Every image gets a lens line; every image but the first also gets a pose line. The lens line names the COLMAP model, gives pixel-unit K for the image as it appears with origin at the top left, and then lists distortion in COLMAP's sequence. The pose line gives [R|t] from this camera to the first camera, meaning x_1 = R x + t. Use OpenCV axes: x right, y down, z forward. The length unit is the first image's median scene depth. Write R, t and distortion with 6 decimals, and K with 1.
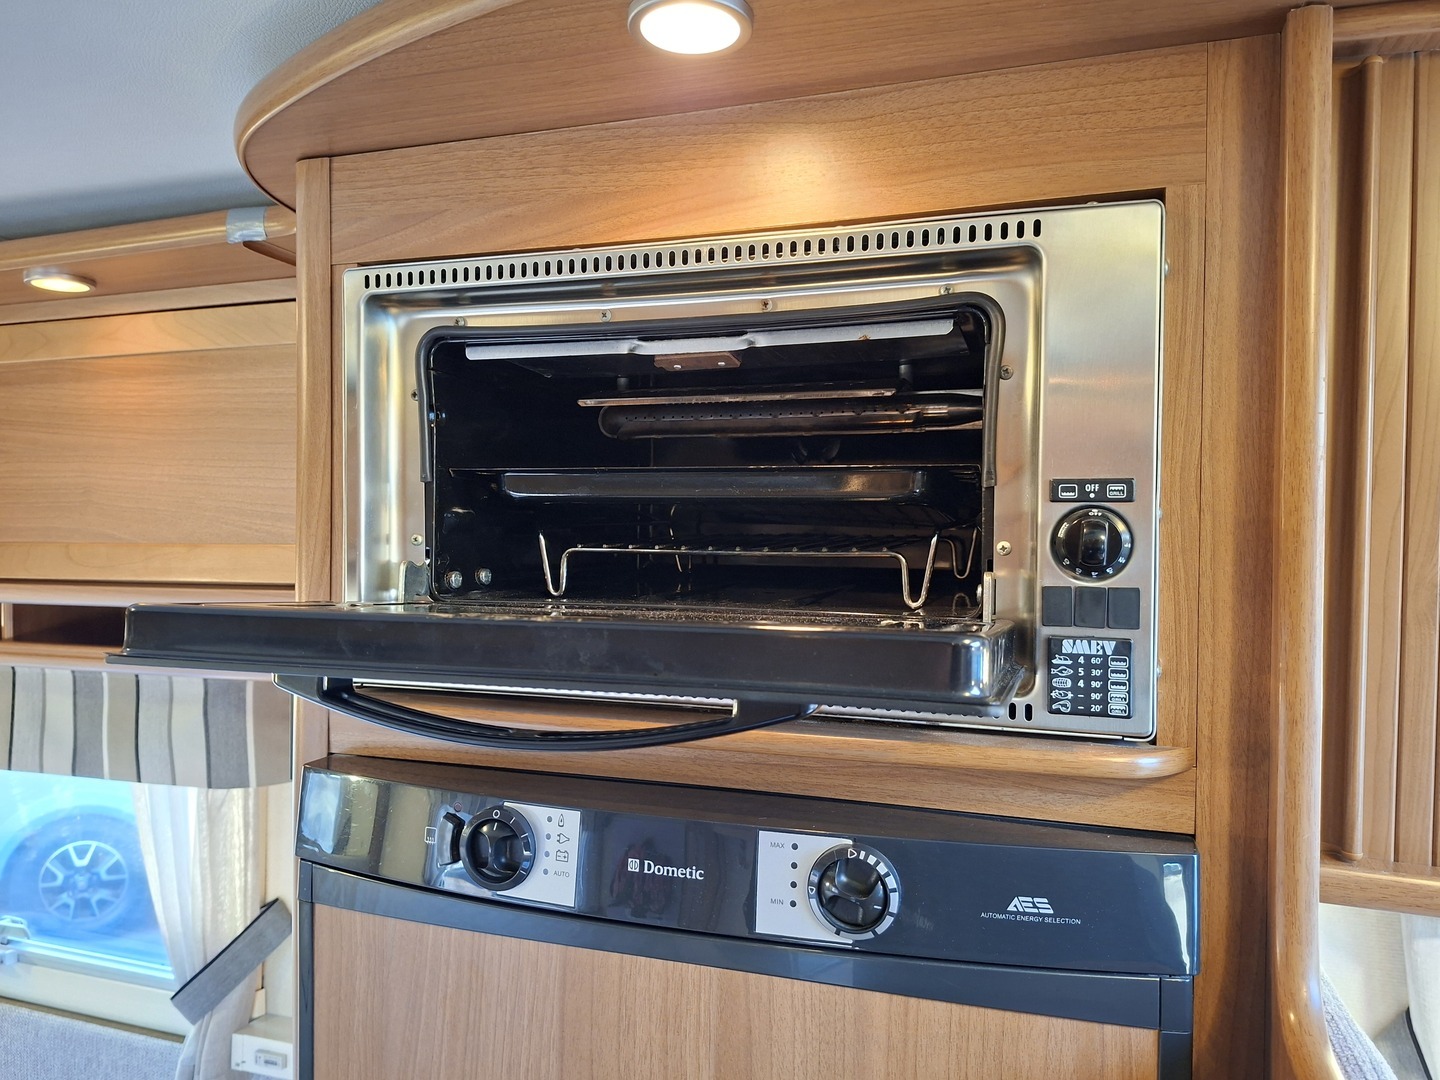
lens RADIAL K [[1000.2, 0, 720.0], [0, 1000.2, 540.0], [0, 0, 1]] dist [0.078740, -0.078854]
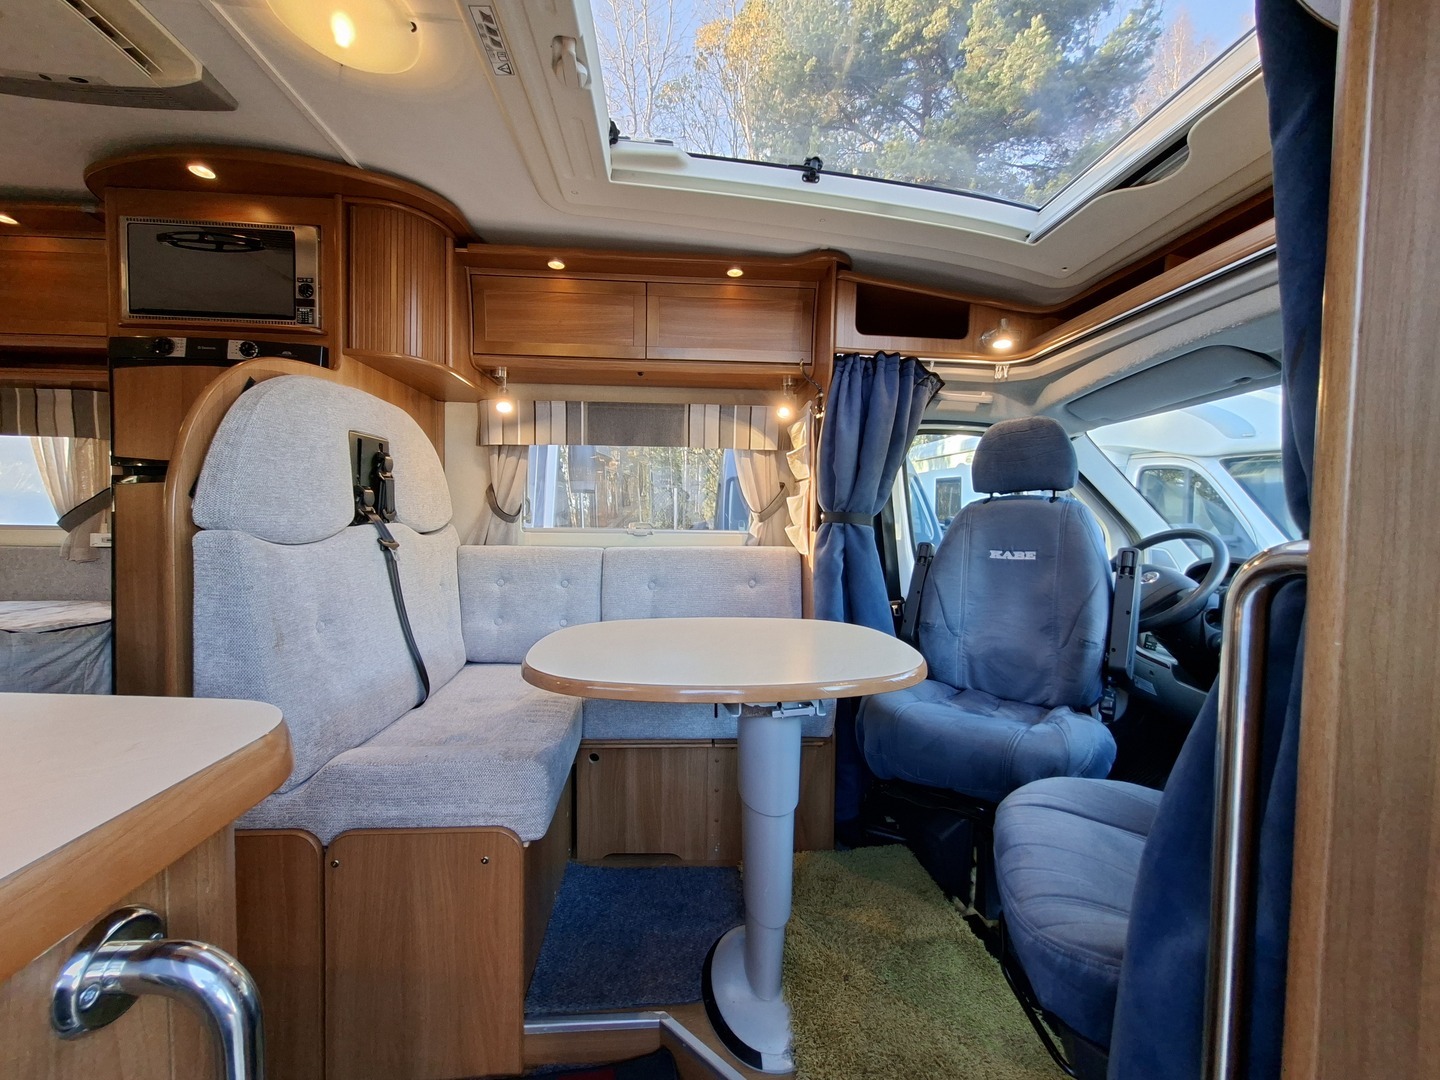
lens RADIAL K [[569.9, 0, 720.0], [0, 569.9, 540.0], [0, 0, 1]] dist [0.004806, 0.000407]
pose [[0.926321, -0.008448, 0.376640, 1.149735], [0.001480, 0.999822, 0.018787, 1.163813], [-0.376731, -0.016845, 0.926169, -2.411118]]
